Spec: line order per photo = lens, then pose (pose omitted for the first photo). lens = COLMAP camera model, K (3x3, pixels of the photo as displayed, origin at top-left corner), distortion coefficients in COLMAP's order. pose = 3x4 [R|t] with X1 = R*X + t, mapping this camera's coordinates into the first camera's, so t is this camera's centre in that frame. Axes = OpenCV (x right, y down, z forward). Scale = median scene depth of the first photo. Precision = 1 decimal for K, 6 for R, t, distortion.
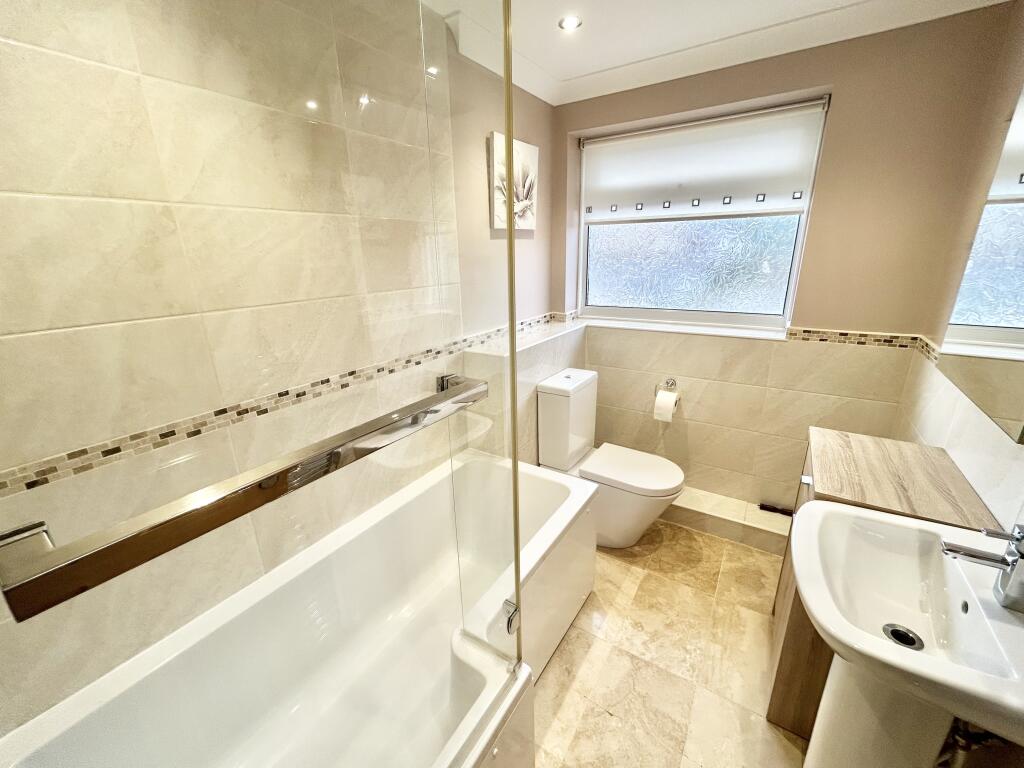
lens RADIAL K [[413.5, 0, 509.6], [0, 413.5, 382.7], [0, 0, 1]] dist [-0.012950, 0.009020]
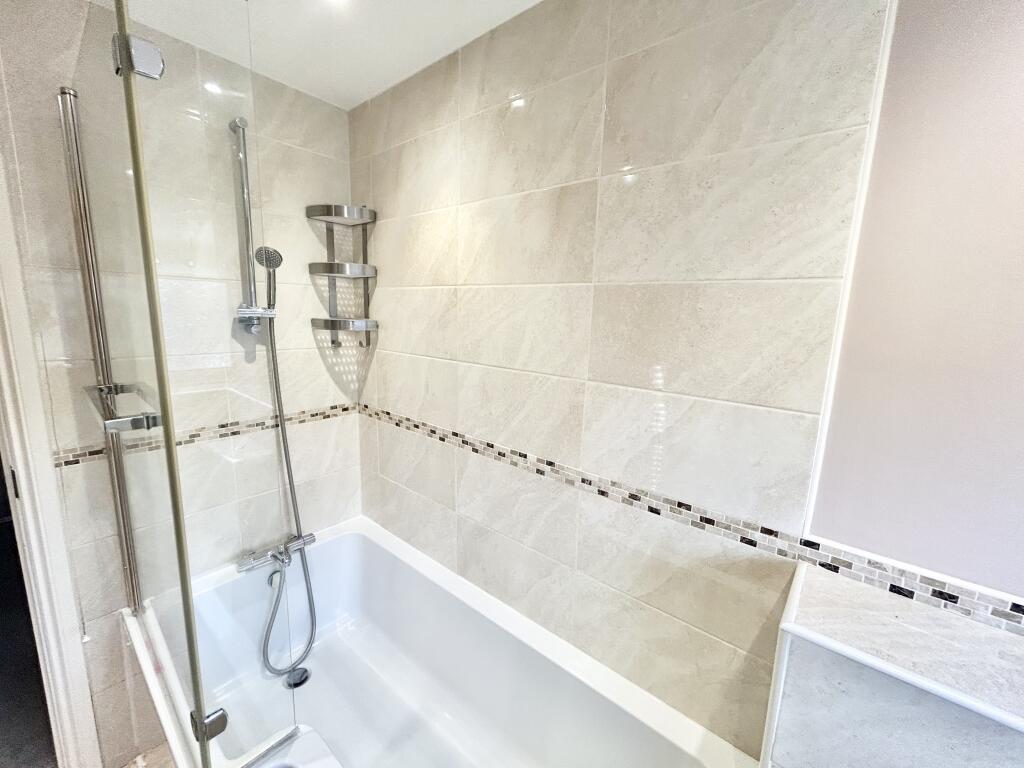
lens RADIAL K [[413.5, 0, 509.6], [0, 413.5, 382.7], [0, 0, 1]] dist [-0.012950, 0.009020]
pose [[-0.129568, 0.184913, -0.974176, 0.307596], [-0.326964, 0.919542, 0.218030, -0.242210], [0.936113, 0.346770, -0.058683, 0.665754]]
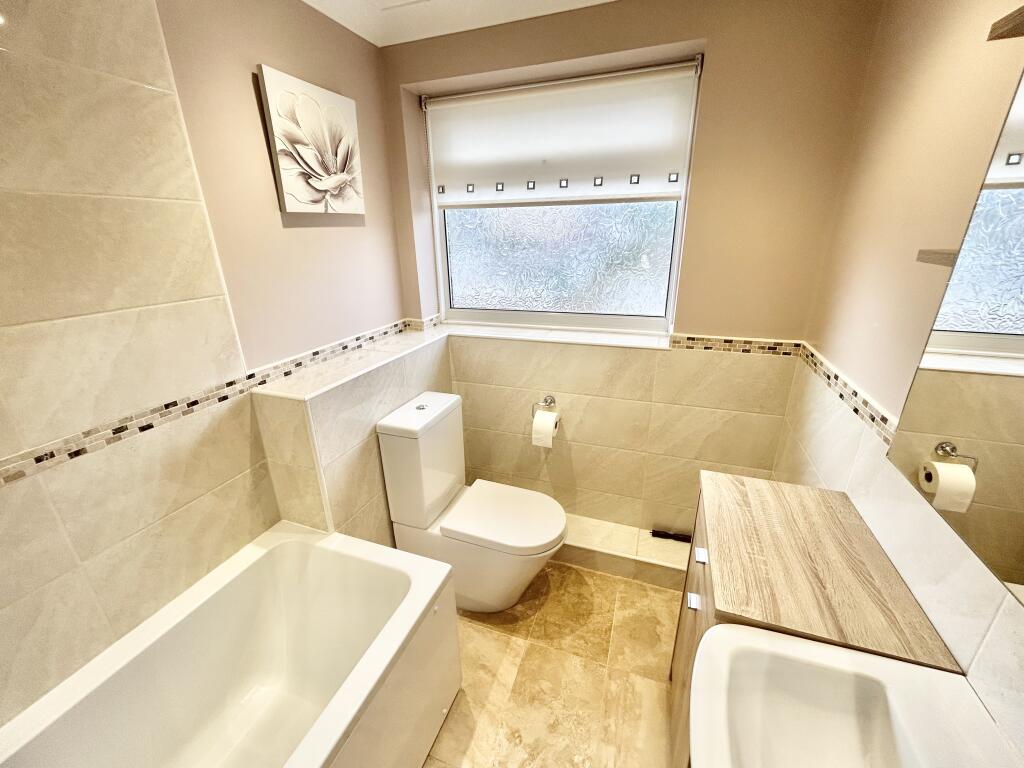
lens RADIAL K [[413.5, 0, 509.6], [0, 413.5, 382.7], [0, 0, 1]] dist [-0.012950, 0.009020]
pose [[0.975001, -0.070351, 0.210768, 0.163622], [0.062844, 0.997134, 0.042115, -0.092454], [-0.213126, -0.027817, 0.976629, 0.234155]]
